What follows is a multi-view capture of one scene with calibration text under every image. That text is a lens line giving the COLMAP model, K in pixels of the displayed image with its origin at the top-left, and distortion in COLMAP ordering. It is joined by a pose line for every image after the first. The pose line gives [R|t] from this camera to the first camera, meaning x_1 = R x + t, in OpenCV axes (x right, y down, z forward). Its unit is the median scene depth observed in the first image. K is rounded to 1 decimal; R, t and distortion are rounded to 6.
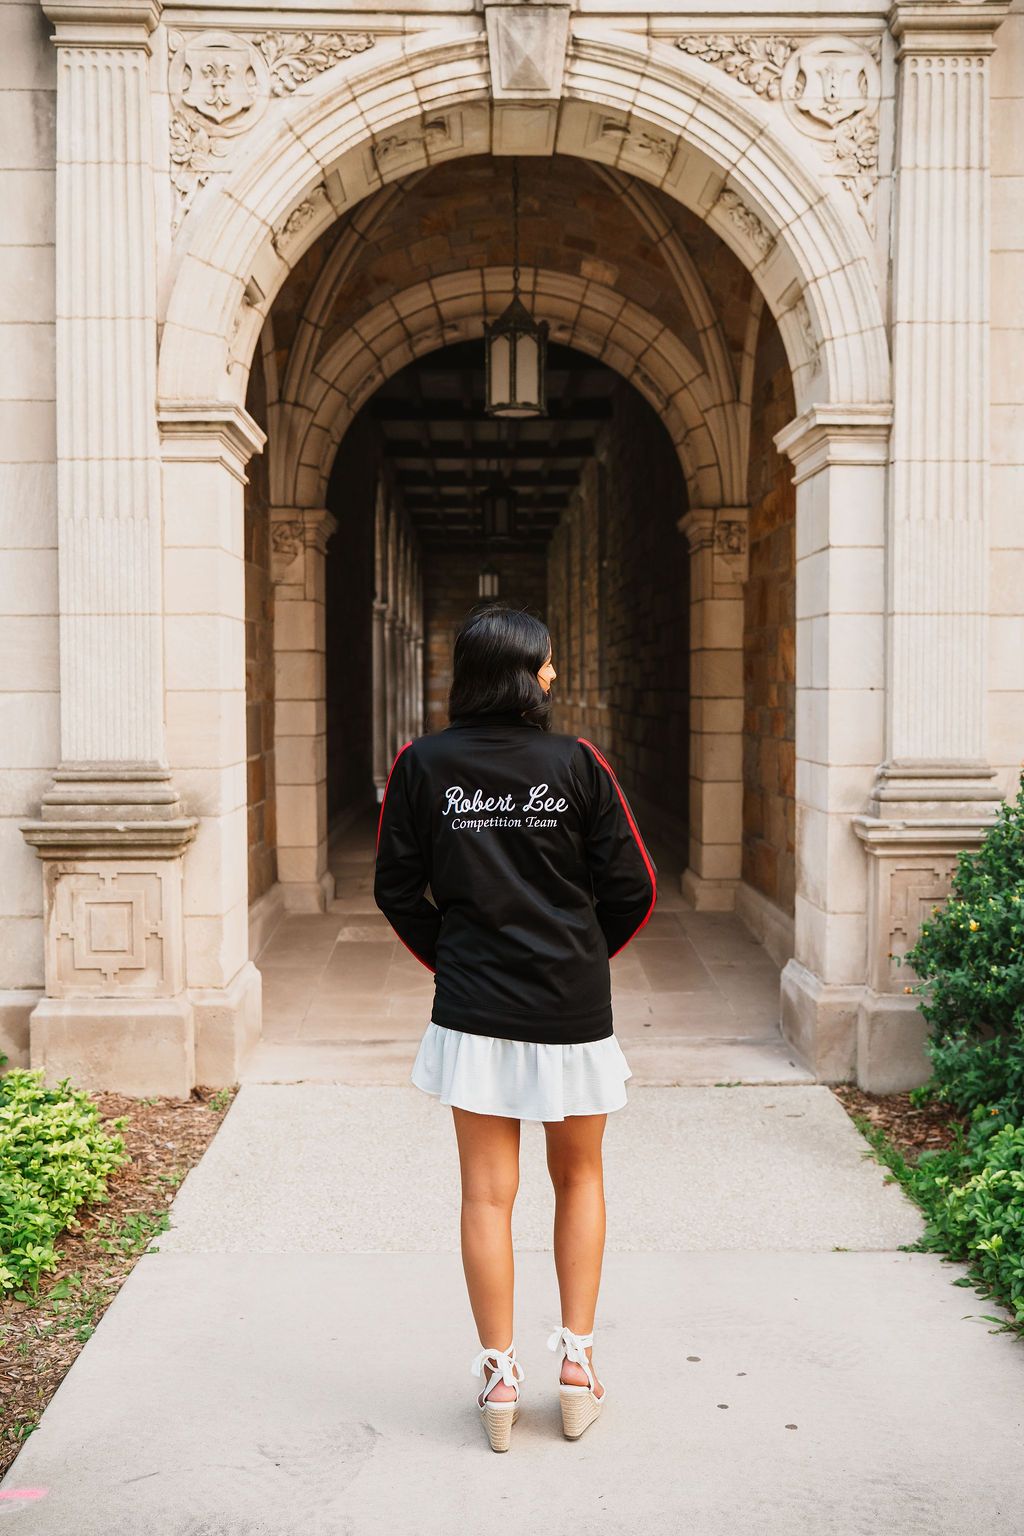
lens RADIAL K [[1531.5, 0, 512.0], [0, 1531.5, 768.0], [0, 0, 1]] dist [0.001446, 0.002748]
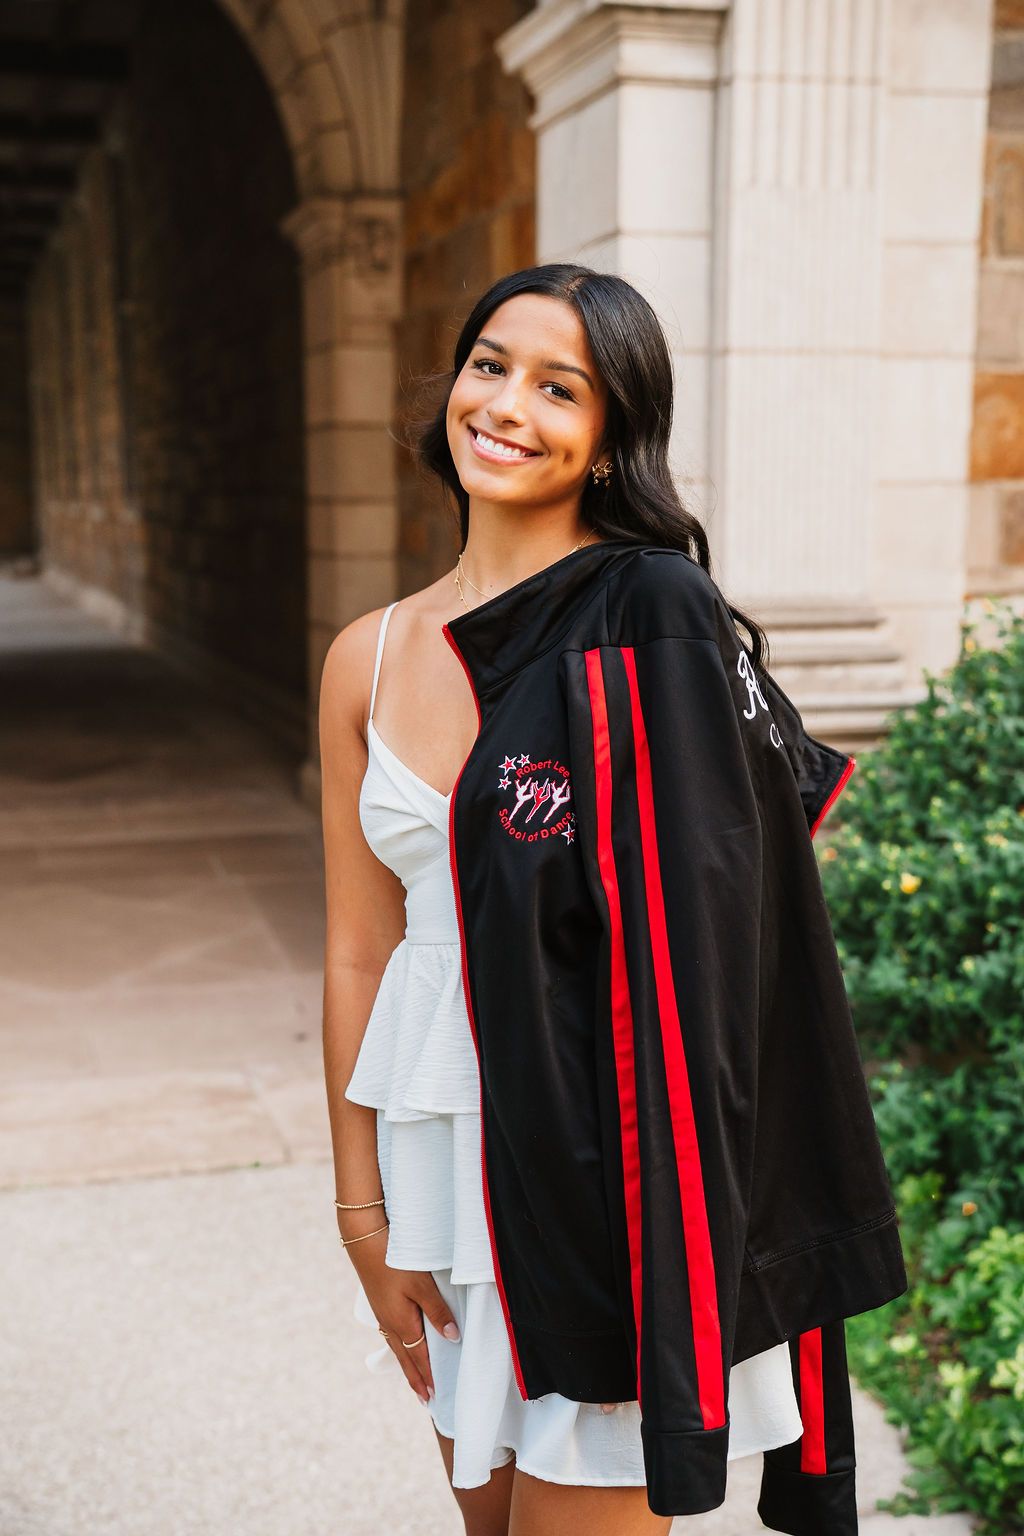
lens RADIAL K [[1991.0, 0, 514.8], [0, 1991.0, 786.3], [0, 0, 1]] dist [-0.005311, 0.713452]
pose [[0.965995, -0.032499, 0.256511, -0.033337], [0.008657, 0.995578, 0.093535, -0.005883], [-0.258417, -0.088134, 0.962005, 0.260201]]
